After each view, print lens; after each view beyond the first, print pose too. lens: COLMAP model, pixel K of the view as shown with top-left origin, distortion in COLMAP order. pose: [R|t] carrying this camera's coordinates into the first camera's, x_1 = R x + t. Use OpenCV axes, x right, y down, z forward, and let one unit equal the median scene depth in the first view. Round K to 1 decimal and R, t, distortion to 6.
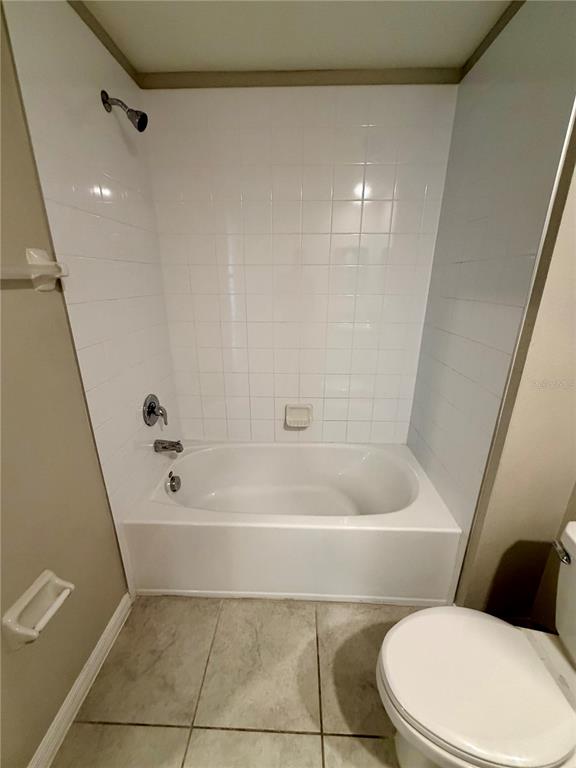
lens RADIAL K [[305.9, 0, 289.9], [0, 305.9, 384.8], [0, 0, 1]] dist [-0.003529, 0.000371]
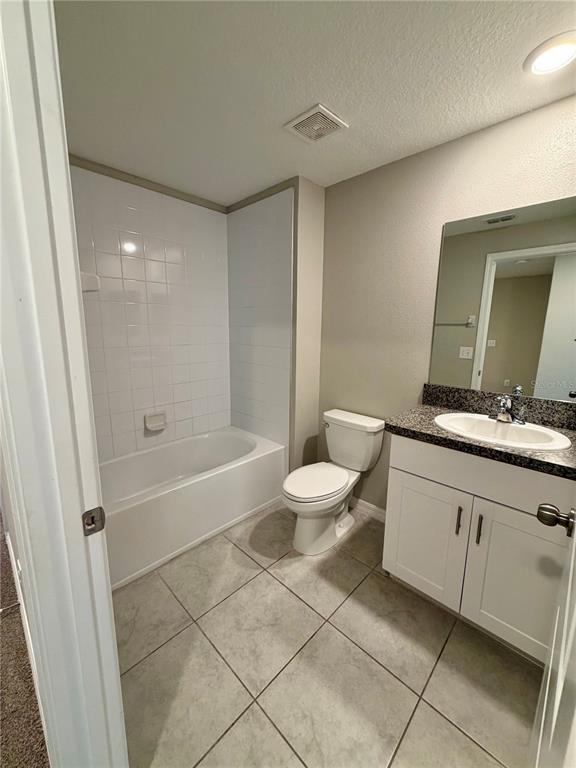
lens RADIAL K [[305.9, 0, 291.8], [0, 305.9, 387.2], [0, 0, 1]] dist [-0.003529, 0.000371]
pose [[0.666629, -0.142005, 0.731738, -0.648568], [0.229858, 0.973007, -0.020578, 0.154847], [-0.709064, 0.181914, 0.681275, -0.332836]]
